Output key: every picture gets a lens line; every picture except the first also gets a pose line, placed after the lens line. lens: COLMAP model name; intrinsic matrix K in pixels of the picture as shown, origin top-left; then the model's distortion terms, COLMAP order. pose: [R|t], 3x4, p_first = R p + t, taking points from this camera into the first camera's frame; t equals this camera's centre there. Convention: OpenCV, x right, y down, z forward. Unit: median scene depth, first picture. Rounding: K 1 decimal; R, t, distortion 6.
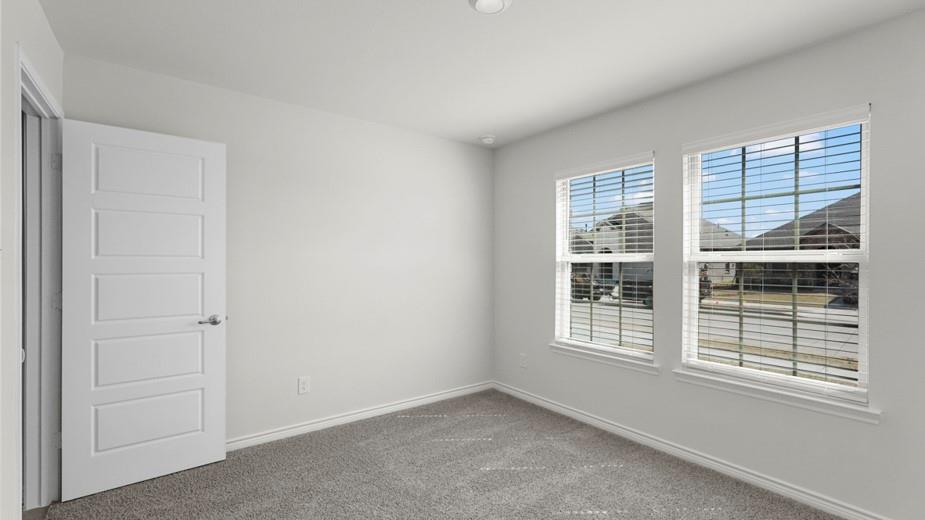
lens RADIAL K [[409.3, 0, 458.4], [0, 409.3, 263.2], [0, 0, 1]] dist [-0.001399, 0.000287]
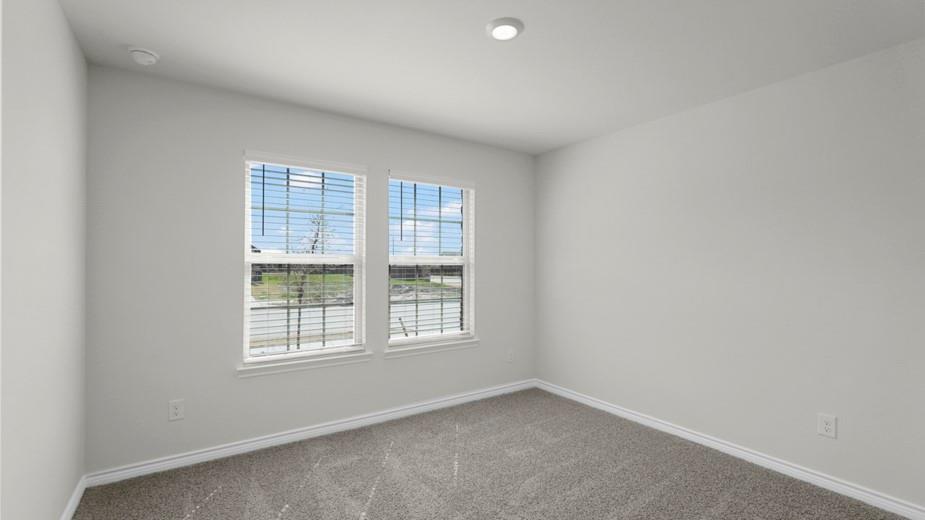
lens RADIAL K [[409.3, 0, 458.4], [0, 409.3, 263.2], [0, 0, 1]] dist [-0.001399, 0.000287]
pose [[0.061026, 0.001825, 0.998134, -0.598914], [0.005045, 0.999985, -0.002137, 0.000937], [-0.998123, 0.005166, 0.061016, 0.613766]]
